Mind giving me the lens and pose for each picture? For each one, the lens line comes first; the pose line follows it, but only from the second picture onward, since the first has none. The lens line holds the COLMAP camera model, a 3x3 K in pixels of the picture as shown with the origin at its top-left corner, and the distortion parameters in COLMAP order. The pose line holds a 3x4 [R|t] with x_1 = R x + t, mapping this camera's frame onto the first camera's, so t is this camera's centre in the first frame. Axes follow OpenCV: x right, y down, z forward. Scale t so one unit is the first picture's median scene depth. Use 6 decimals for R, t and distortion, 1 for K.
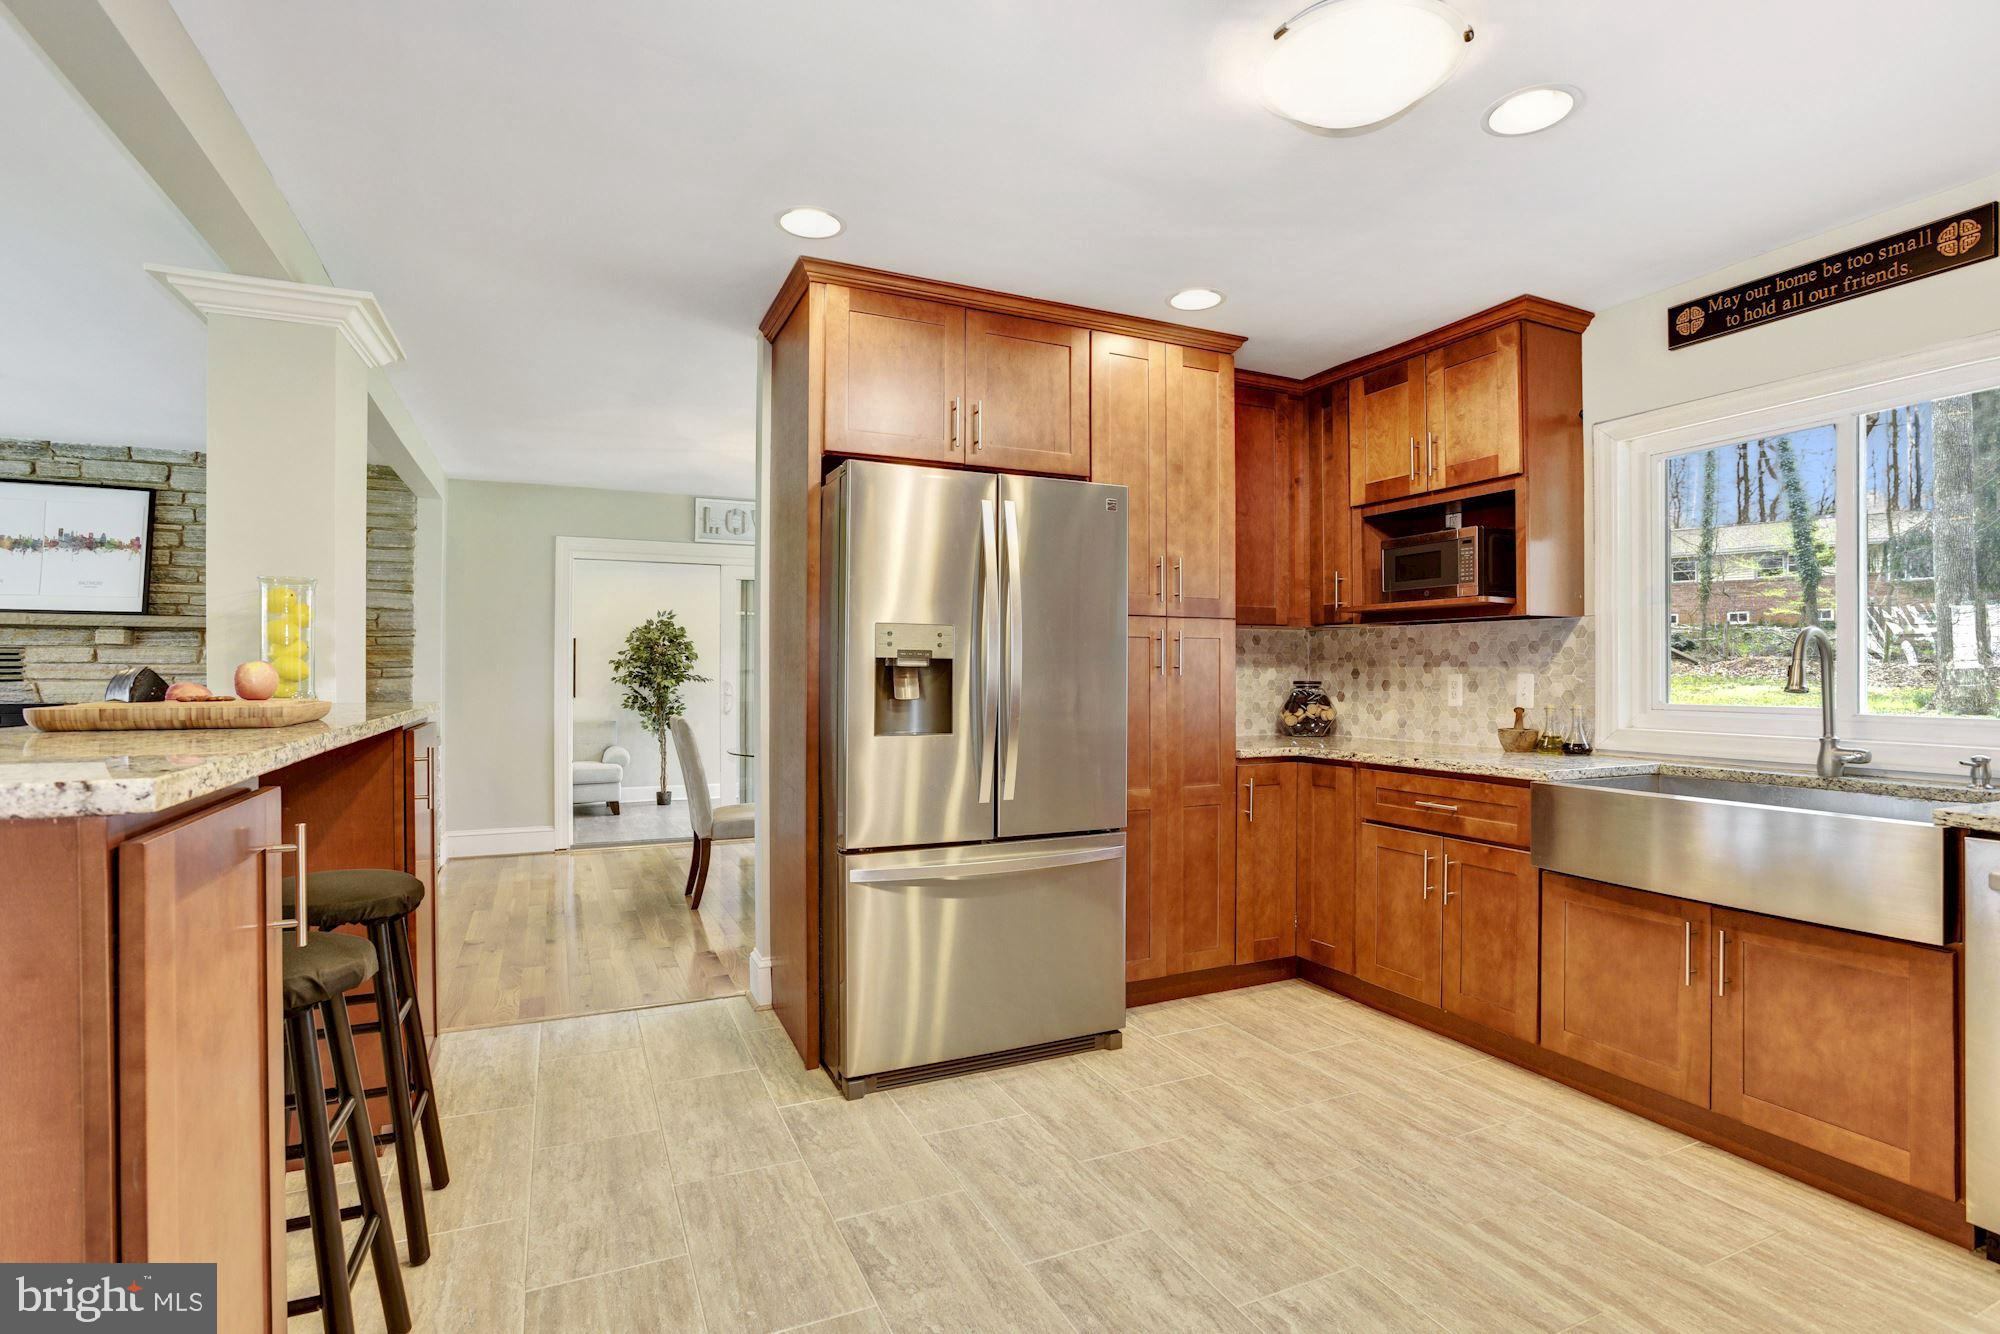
lens RADIAL K [[990.6, 0, 988.4], [0, 990.6, 676.5], [0, 0, 1]] dist [-0.062619, 0.029386]
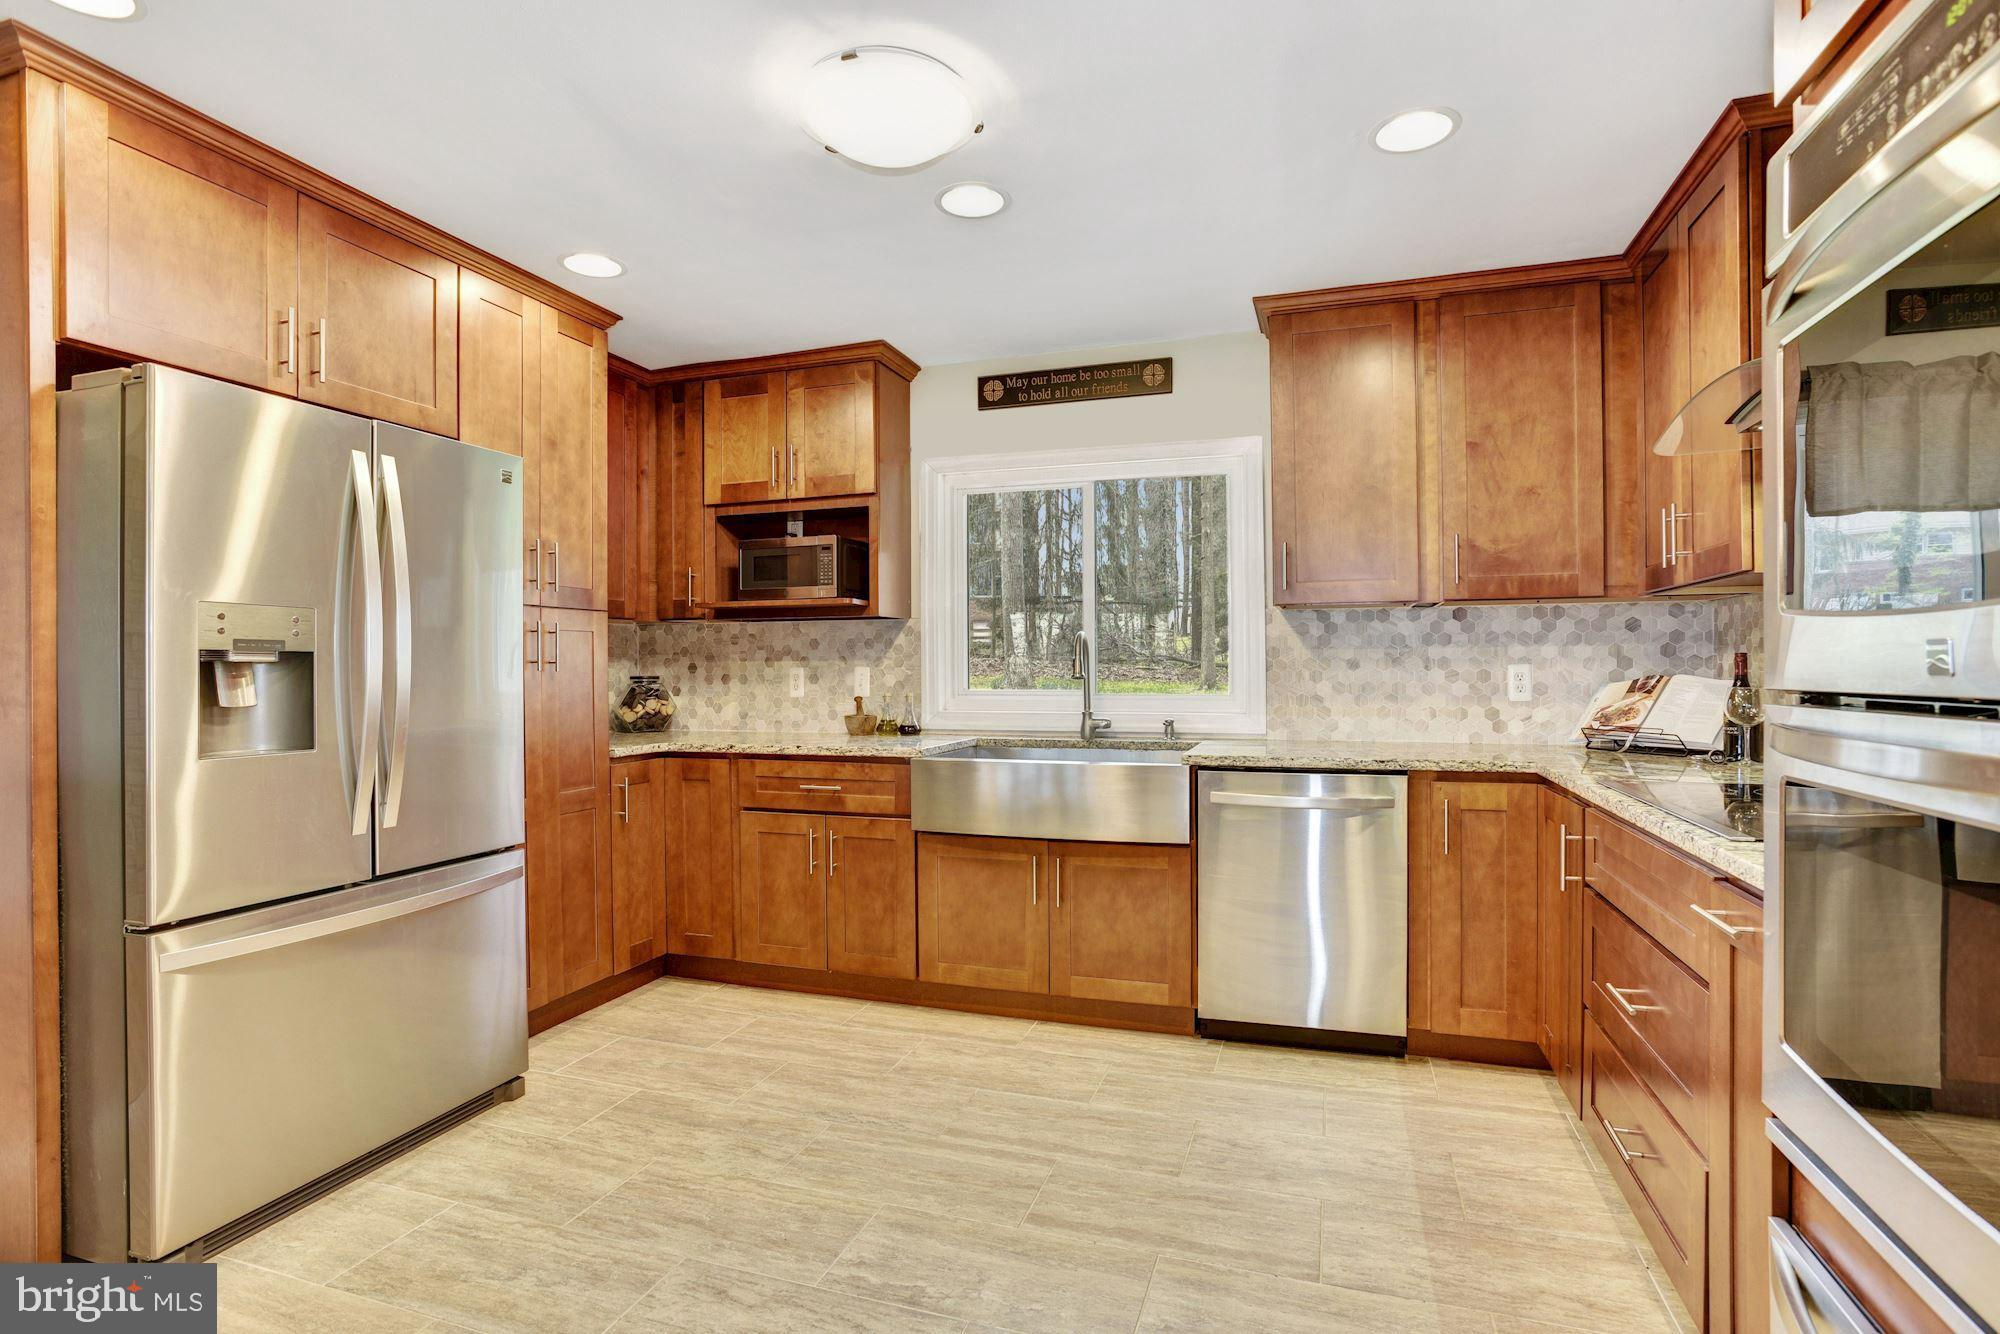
lens RADIAL K [[984.4, 0, 1016.7], [0, 984.4, 679.0], [0, 0, 1]] dist [-0.062832, 0.029953]
pose [[0.673268, -0.015412, 0.739238, -0.203518], [0.009515, 0.999881, 0.012181, -0.001101], [-0.739338, -0.001167, 0.673334, 0.091713]]
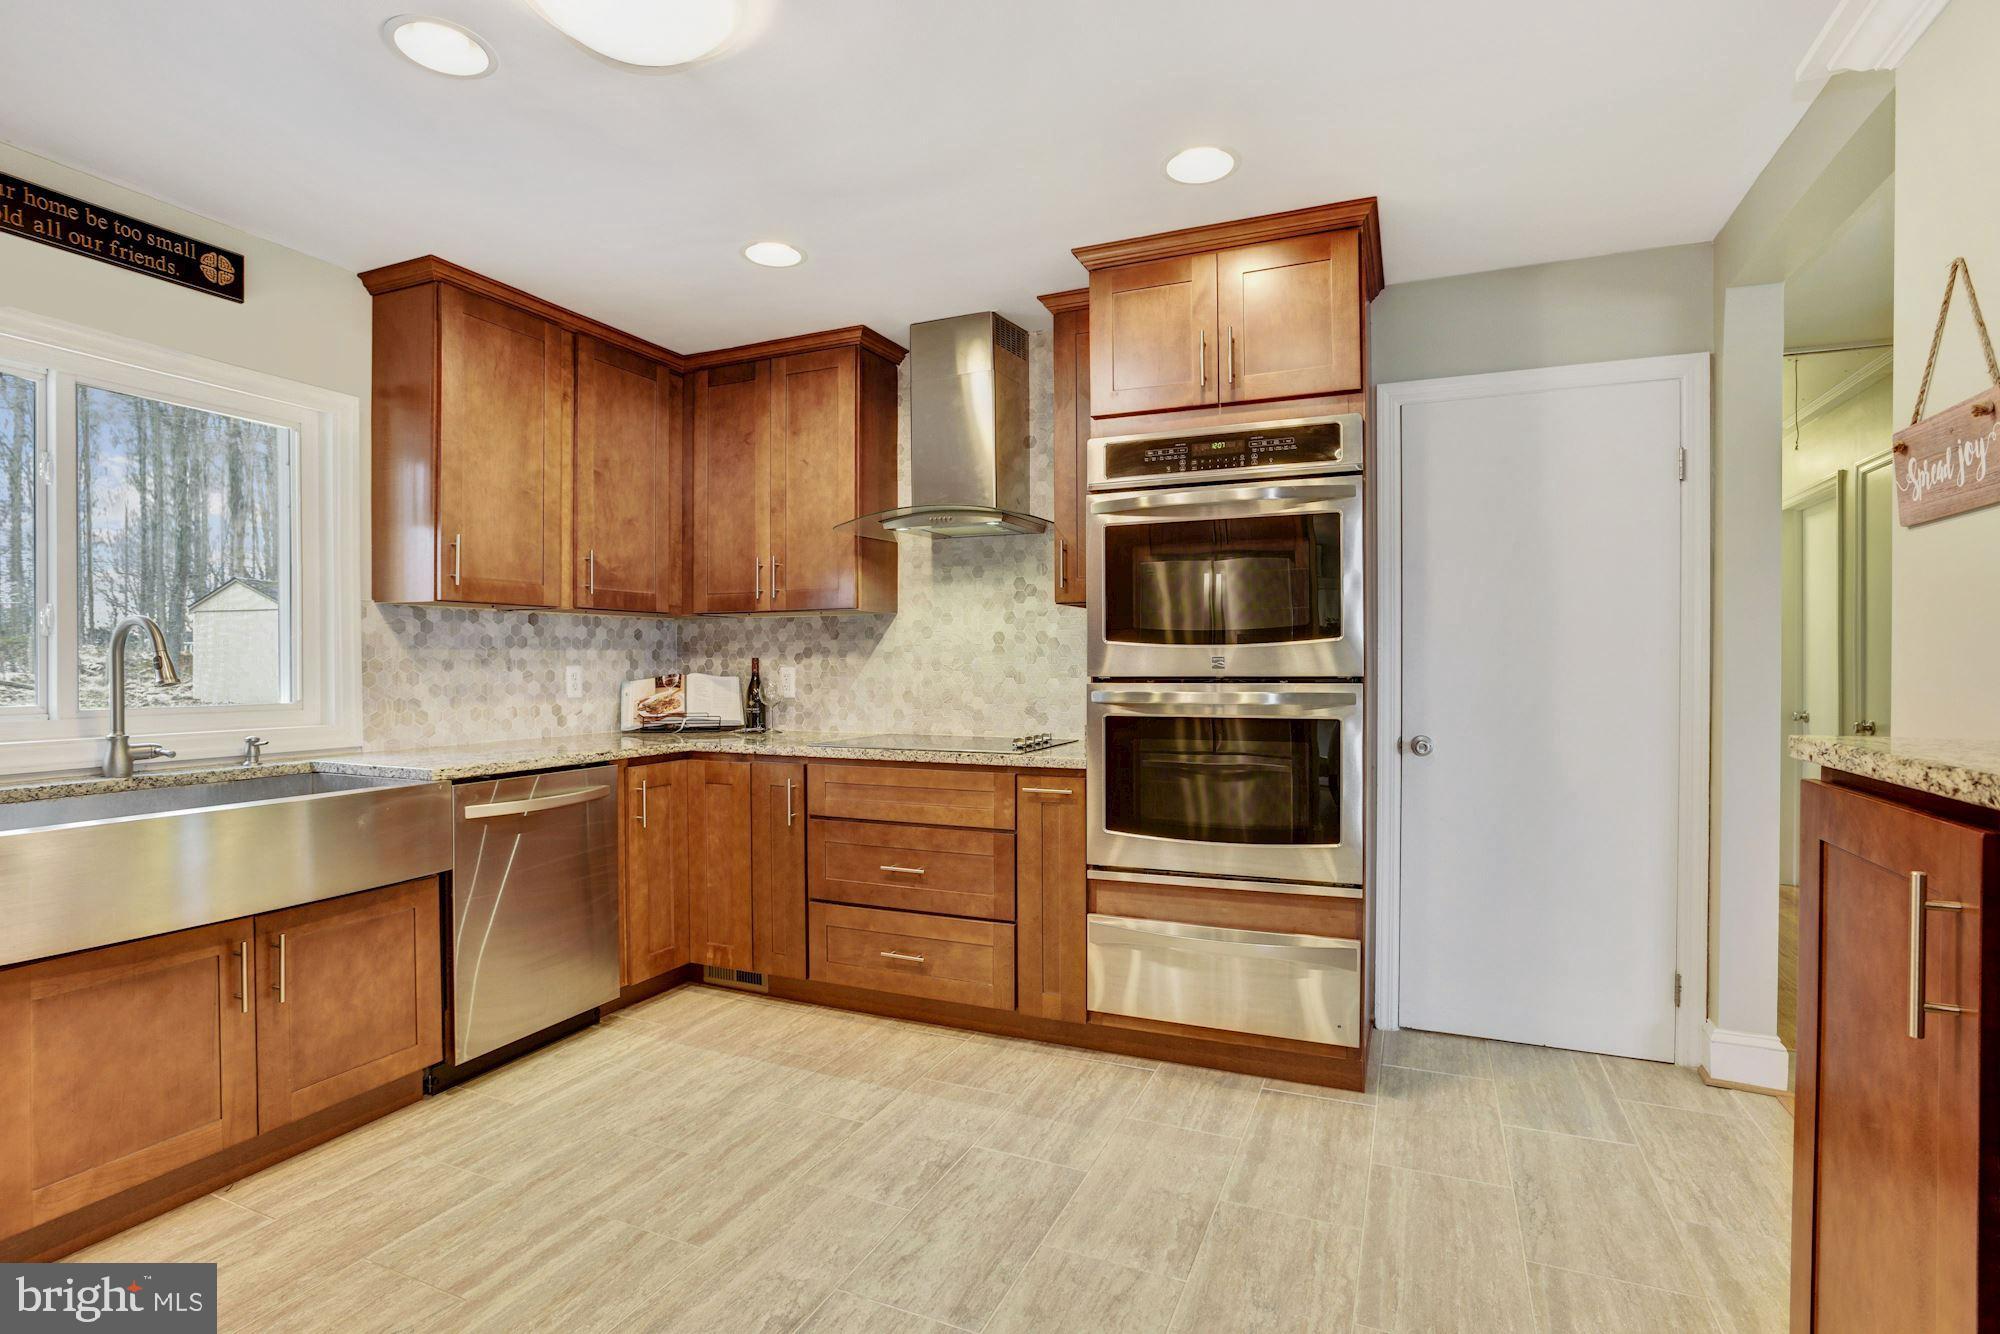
lens RADIAL K [[984.4, 0, 1016.7], [0, 984.4, 679.0], [0, 0, 1]] dist [-0.062832, 0.029953]
pose [[-0.692622, -0.012491, 0.721192, -0.311420], [0.003270, 0.999785, 0.020457, -0.005193], [-0.721293, 0.016527, -0.692433, 0.822269]]
